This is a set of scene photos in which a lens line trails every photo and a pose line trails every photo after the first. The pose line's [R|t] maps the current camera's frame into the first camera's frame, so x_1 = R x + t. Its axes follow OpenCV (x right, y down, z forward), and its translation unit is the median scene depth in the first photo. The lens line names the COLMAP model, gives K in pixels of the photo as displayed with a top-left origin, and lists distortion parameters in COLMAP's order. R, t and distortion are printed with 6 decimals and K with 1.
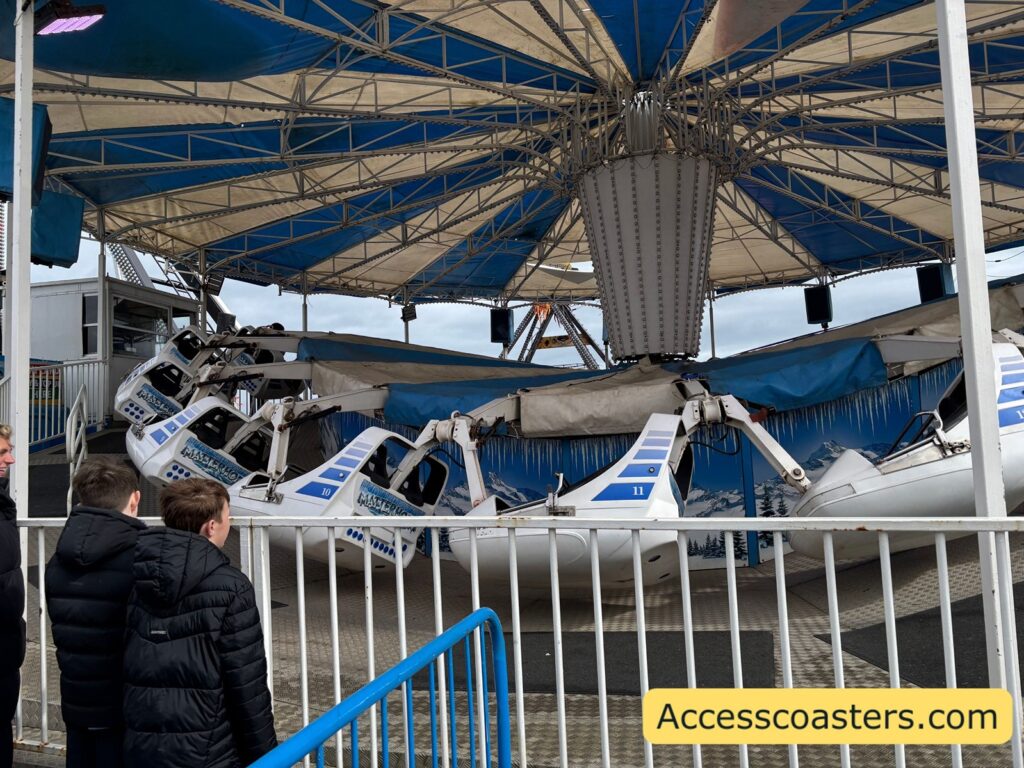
lens RADIAL K [[783.4, 0, 504.6], [0, 783.4, 383.0], [0, 0, 1]] dist [0.050263, -0.044485]
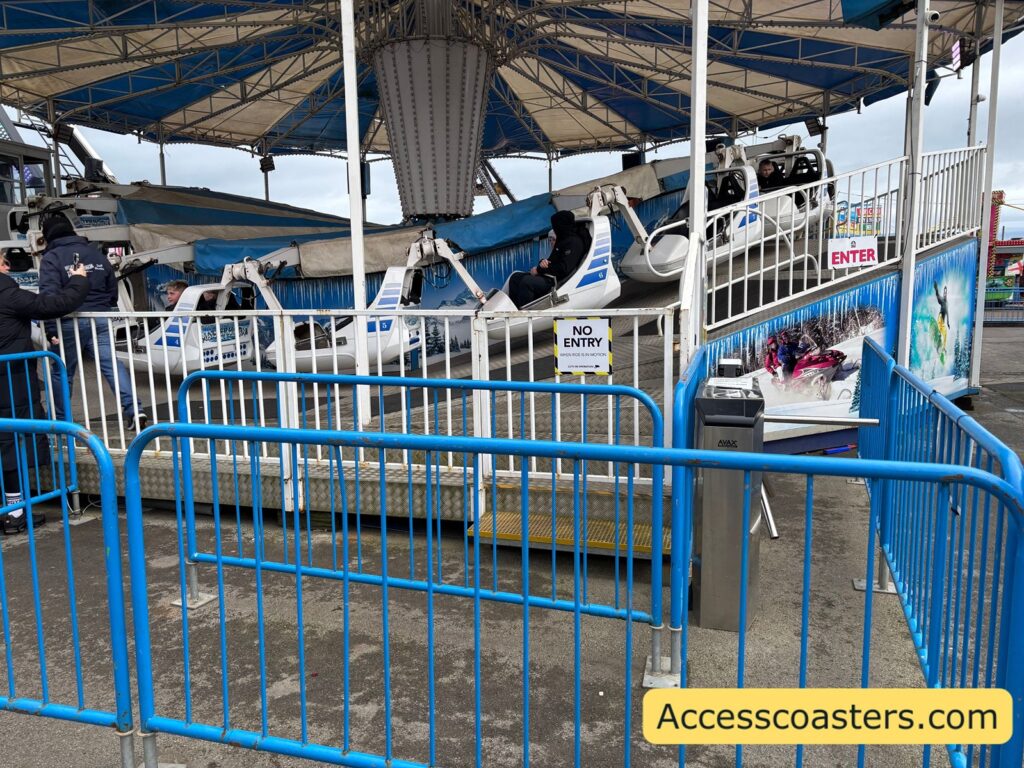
lens RADIAL K [[783.4, 0, 521.0], [0, 783.4, 393.8], [0, 0, 1]] dist [0.050263, -0.044485]
pose [[0.996969, 0.011041, 0.077009, 0.177994], [-0.026665, 0.978414, 0.204925, -0.012664], [-0.073085, -0.206358, 0.975743, -0.196824]]
